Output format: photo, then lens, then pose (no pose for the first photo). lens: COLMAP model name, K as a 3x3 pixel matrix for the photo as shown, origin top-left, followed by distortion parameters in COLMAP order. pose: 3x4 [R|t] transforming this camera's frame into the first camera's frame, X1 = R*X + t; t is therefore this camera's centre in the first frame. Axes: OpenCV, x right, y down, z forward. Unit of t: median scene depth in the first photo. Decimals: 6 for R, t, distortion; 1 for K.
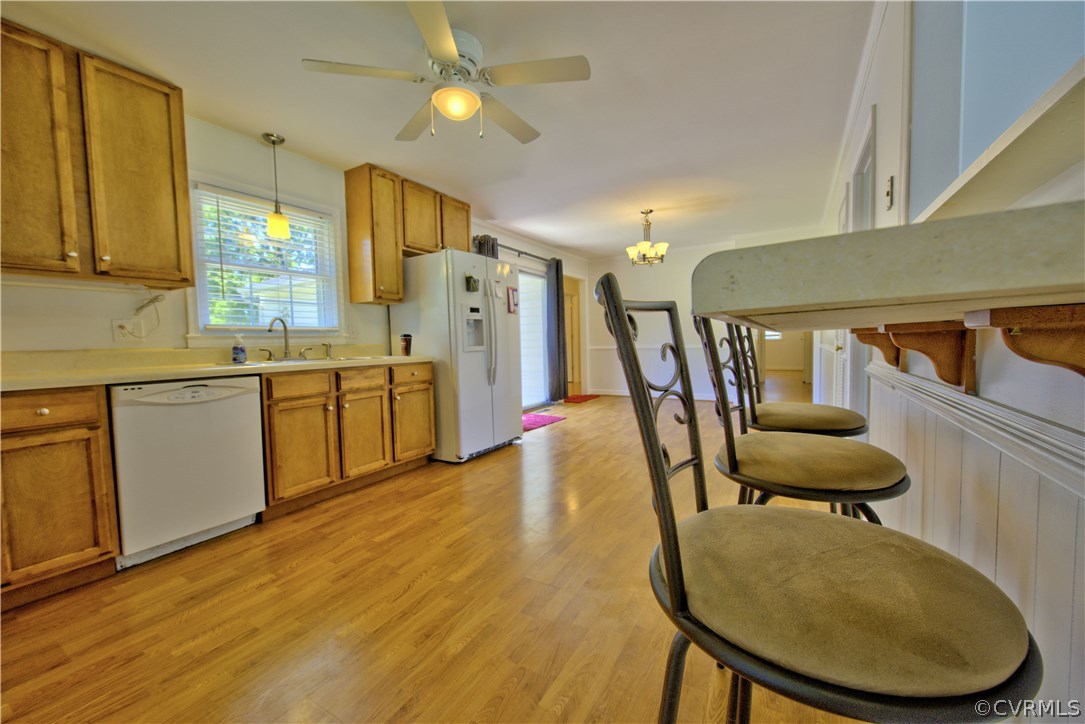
lens RADIAL K [[422.1, 0, 542.5], [0, 422.1, 362.0], [0, 0, 1]] dist [0.000255, -0.000005]
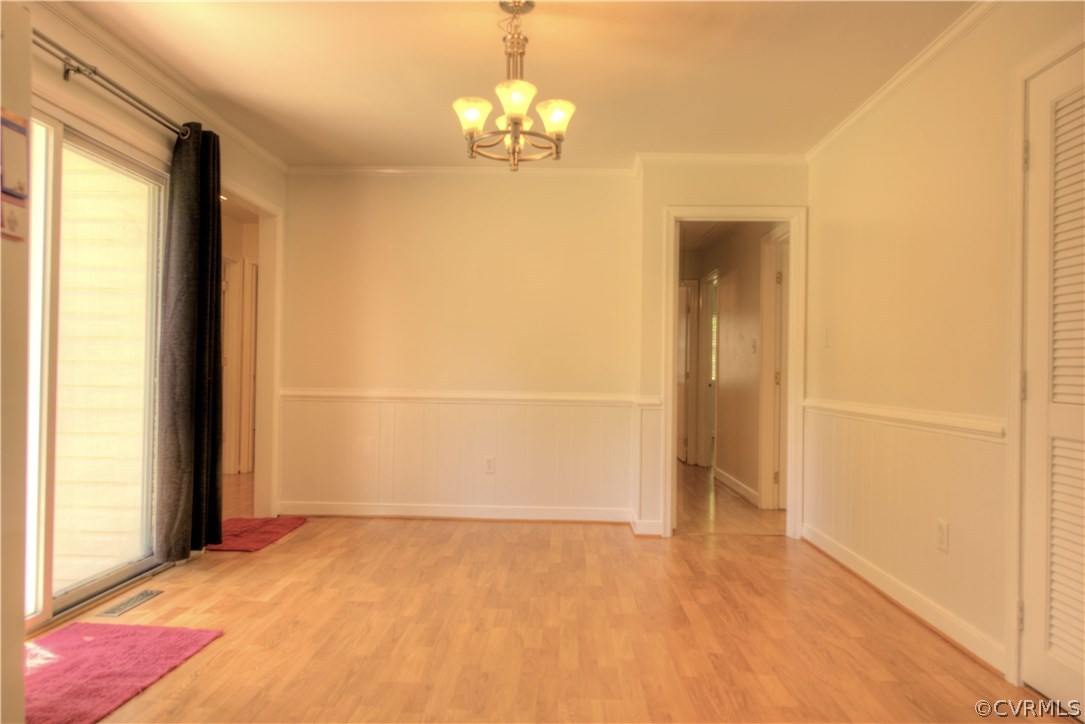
lens RADIAL K [[720.8, 0, 542.5], [0, 720.8, 362.0], [0, 0, 1]] dist [0.000630, 0.000530]
pose [[0.871073, 0.045572, 0.489034, -0.003562], [-0.013140, 0.997492, -0.069549, -0.021998], [-0.490977, 0.054156, 0.869488, 0.376325]]
